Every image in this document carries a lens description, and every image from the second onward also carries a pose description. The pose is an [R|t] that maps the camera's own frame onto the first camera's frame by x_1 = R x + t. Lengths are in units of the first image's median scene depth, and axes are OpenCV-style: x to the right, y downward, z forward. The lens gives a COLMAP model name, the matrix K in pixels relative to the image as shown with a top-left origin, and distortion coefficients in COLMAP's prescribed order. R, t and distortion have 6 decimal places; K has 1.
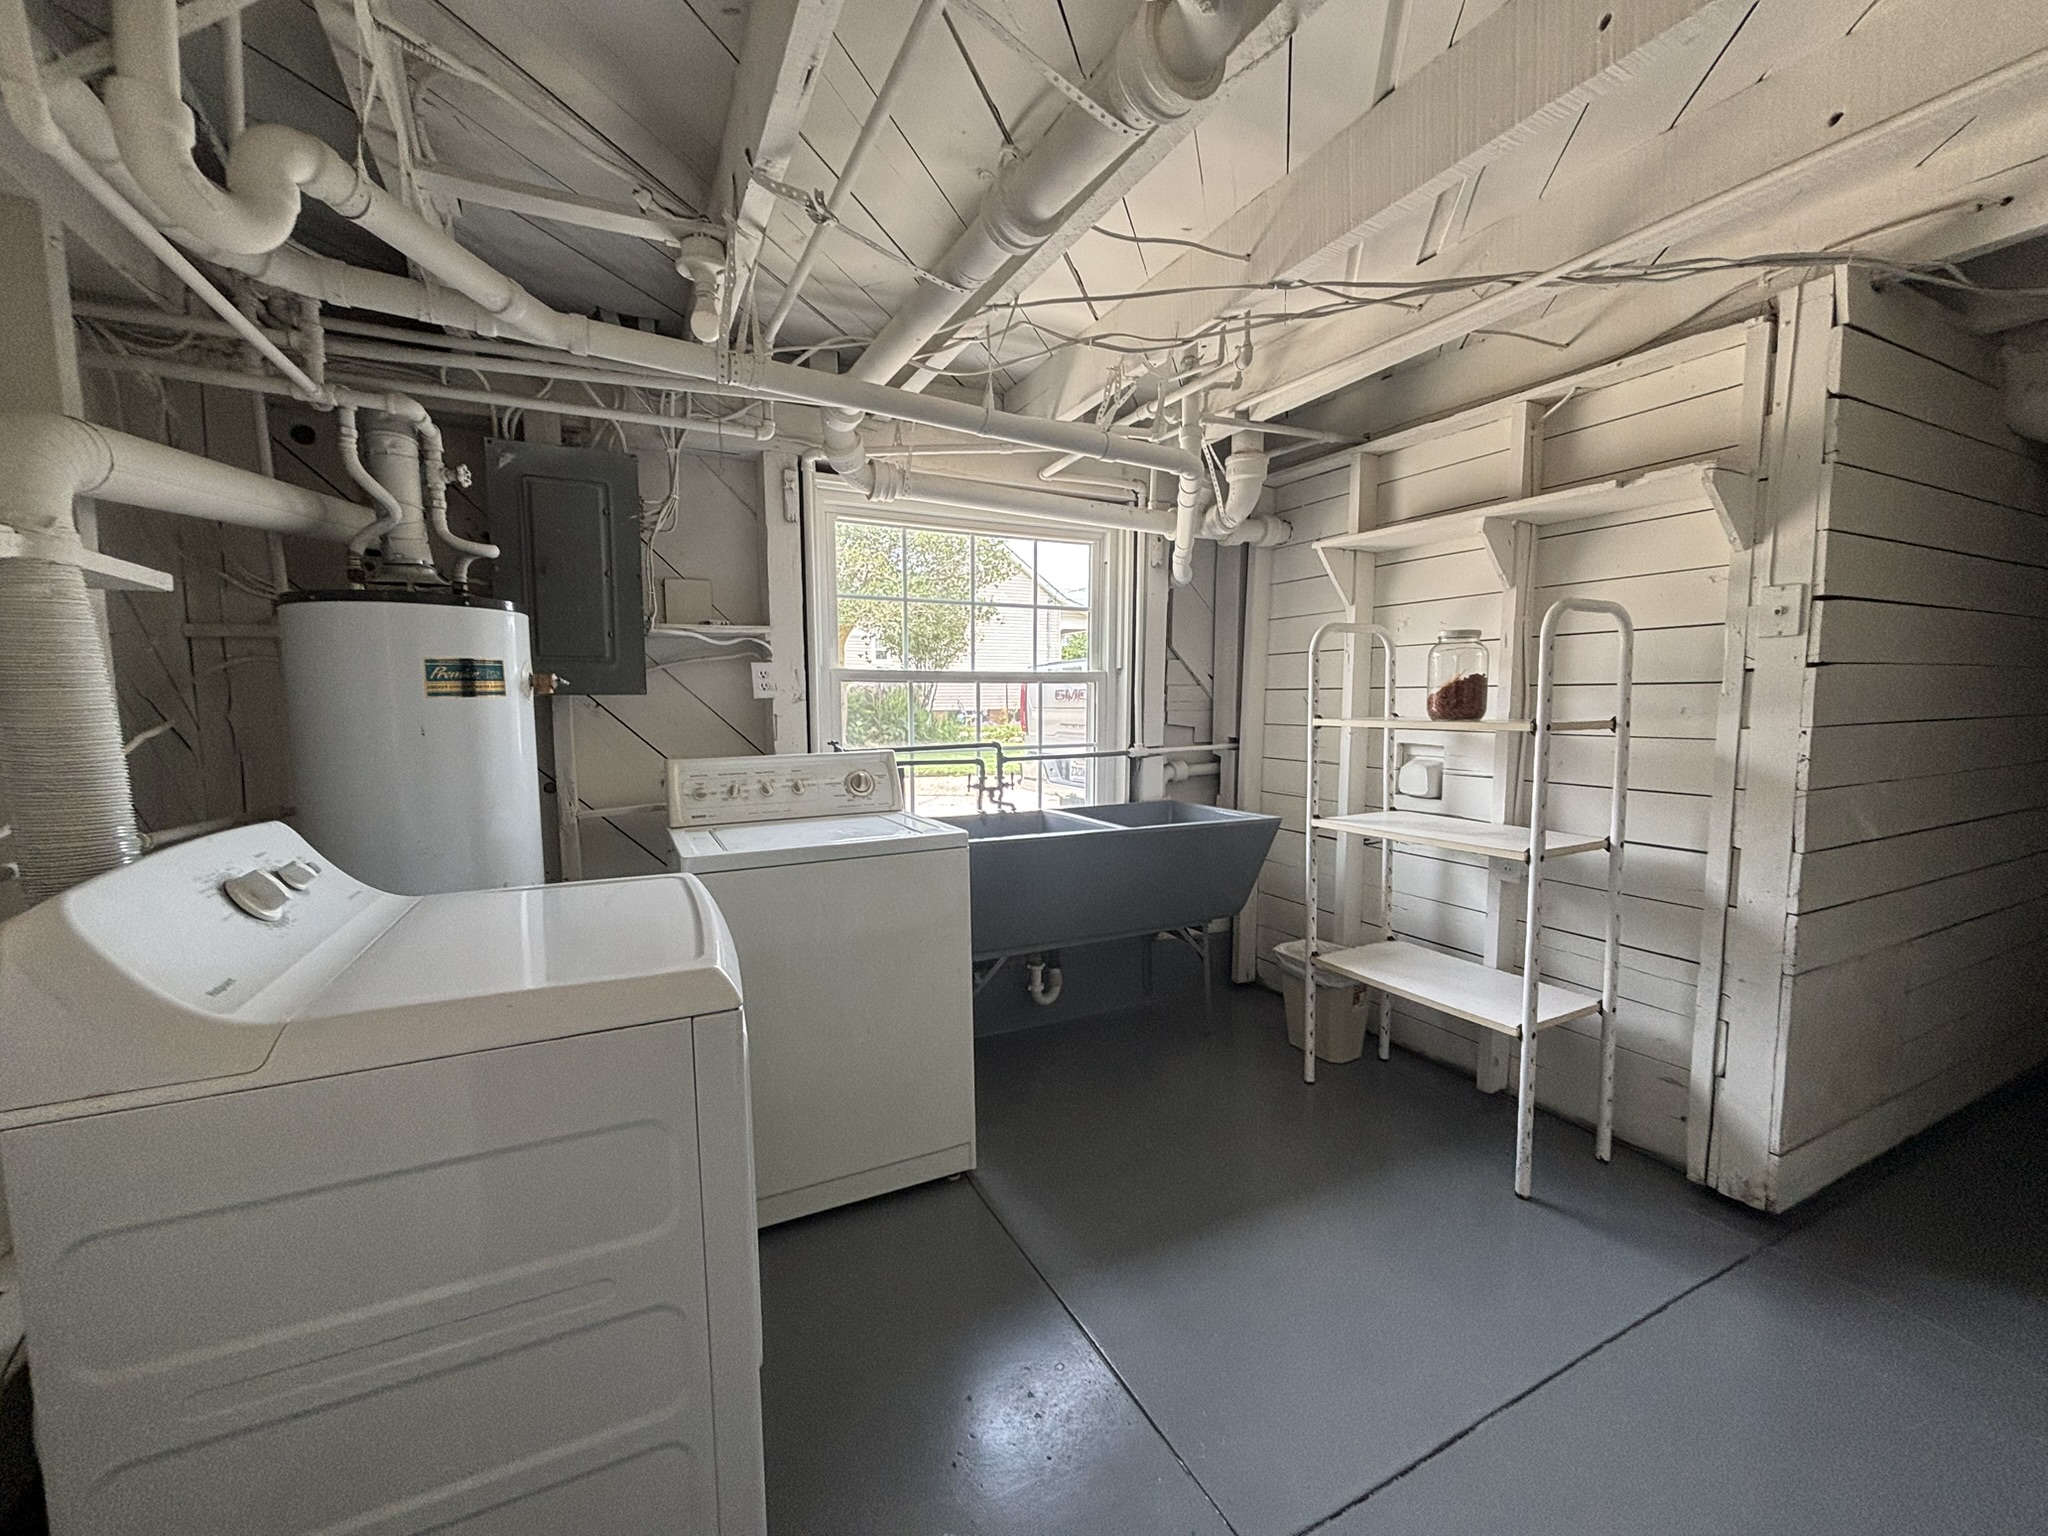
lens RADIAL K [[821.0, 0, 1024.0], [0, 821.0, 768.0], [0, 0, 1]] dist [0.013083, -0.000039]
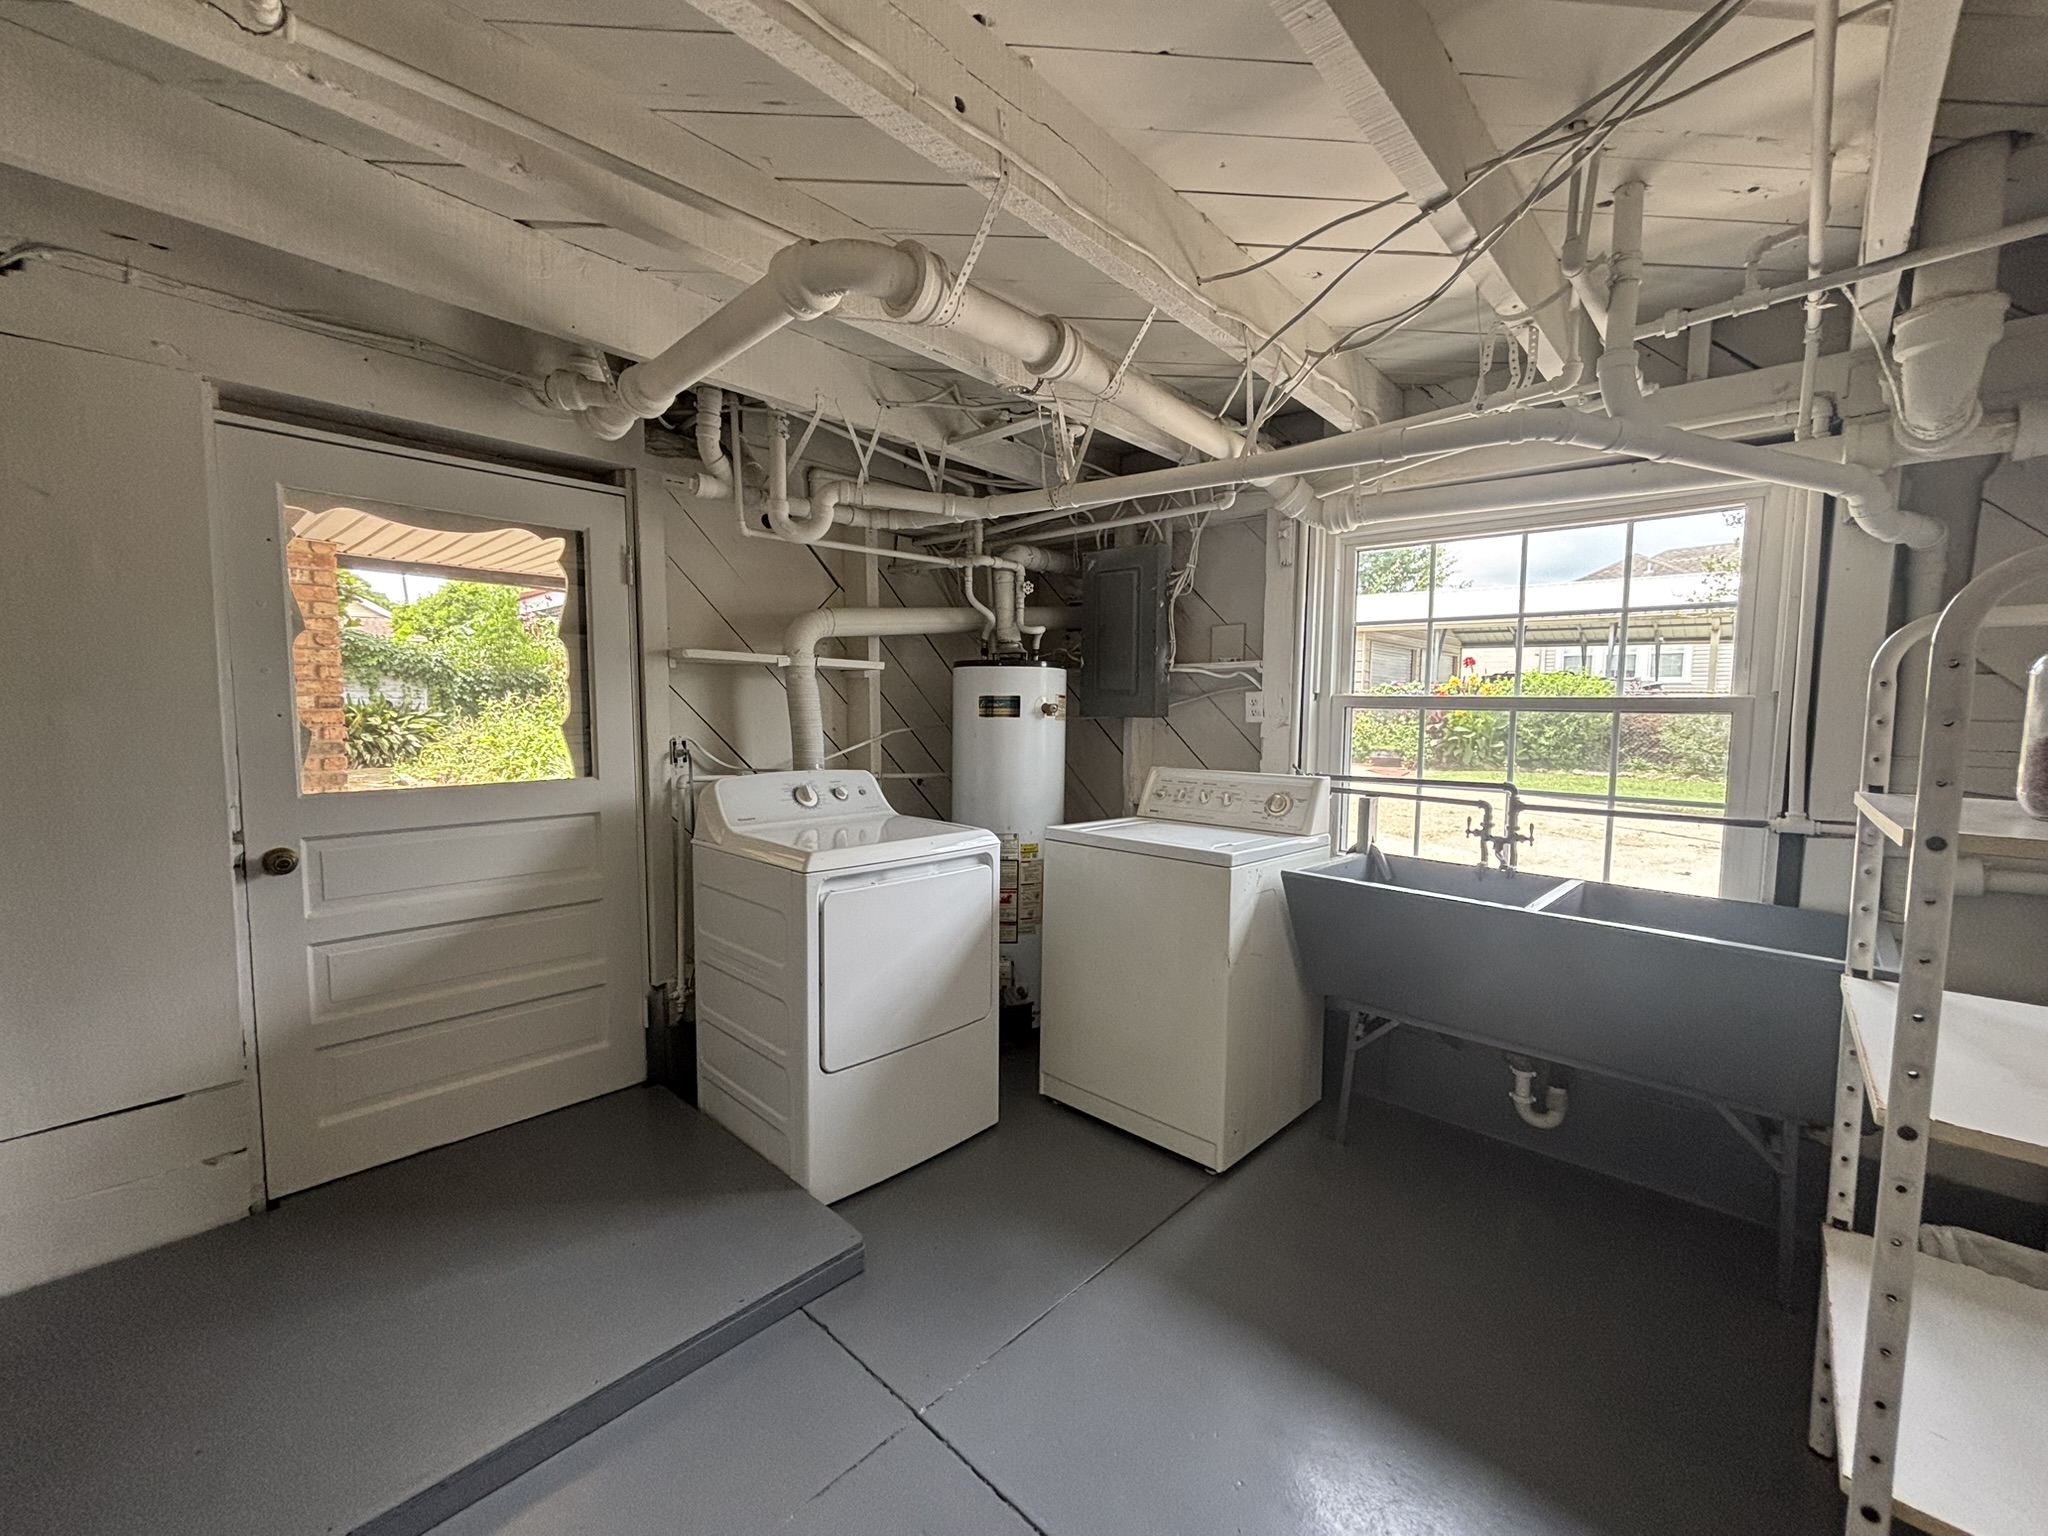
lens RADIAL K [[821.6, 0, 1022.8], [0, 821.6, 761.8], [0, 0, 1]] dist [0.008385, 0.000074]
pose [[0.359330, 0.074111, -0.930263, 0.562441], [-0.099480, 0.994204, 0.040779, -0.039029], [0.927893, 0.077889, 0.364620, 0.242567]]
